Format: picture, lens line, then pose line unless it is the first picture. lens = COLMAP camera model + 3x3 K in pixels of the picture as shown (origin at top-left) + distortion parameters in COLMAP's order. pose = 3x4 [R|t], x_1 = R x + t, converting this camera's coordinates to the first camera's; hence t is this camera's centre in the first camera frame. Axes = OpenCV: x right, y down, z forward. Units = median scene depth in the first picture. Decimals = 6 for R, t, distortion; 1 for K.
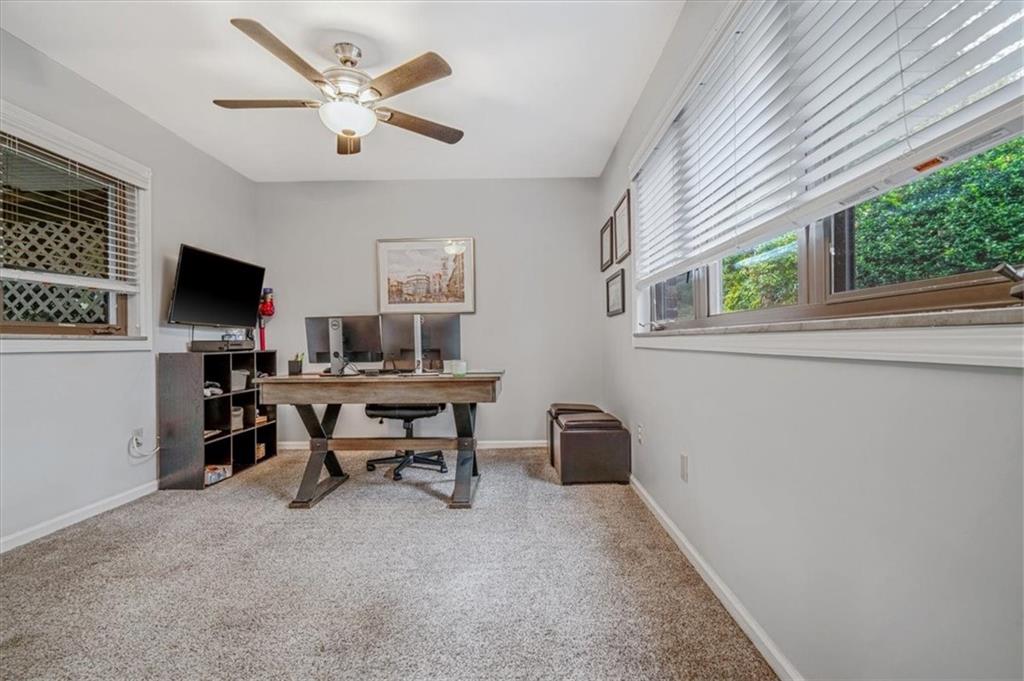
lens RADIAL K [[463.7, 0, 510.7], [0, 463.7, 340.9], [0, 0, 1]] dist [-0.003491, 0.001470]
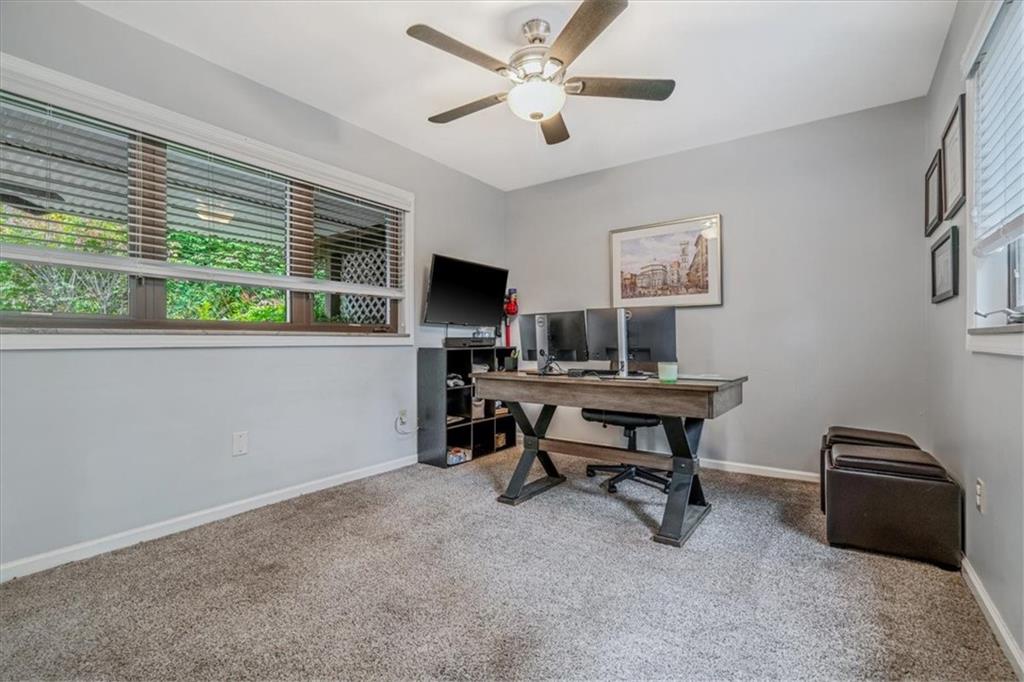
lens RADIAL K [[463.7, 0, 510.7], [0, 463.7, 341.4], [0, 0, 1]] dist [-0.003491, 0.001470]
pose [[0.825110, 0.009263, -0.564896, 0.107640], [-0.005978, 0.999953, 0.007665, -0.000702], [0.564941, -0.002947, 0.825126, 0.151474]]
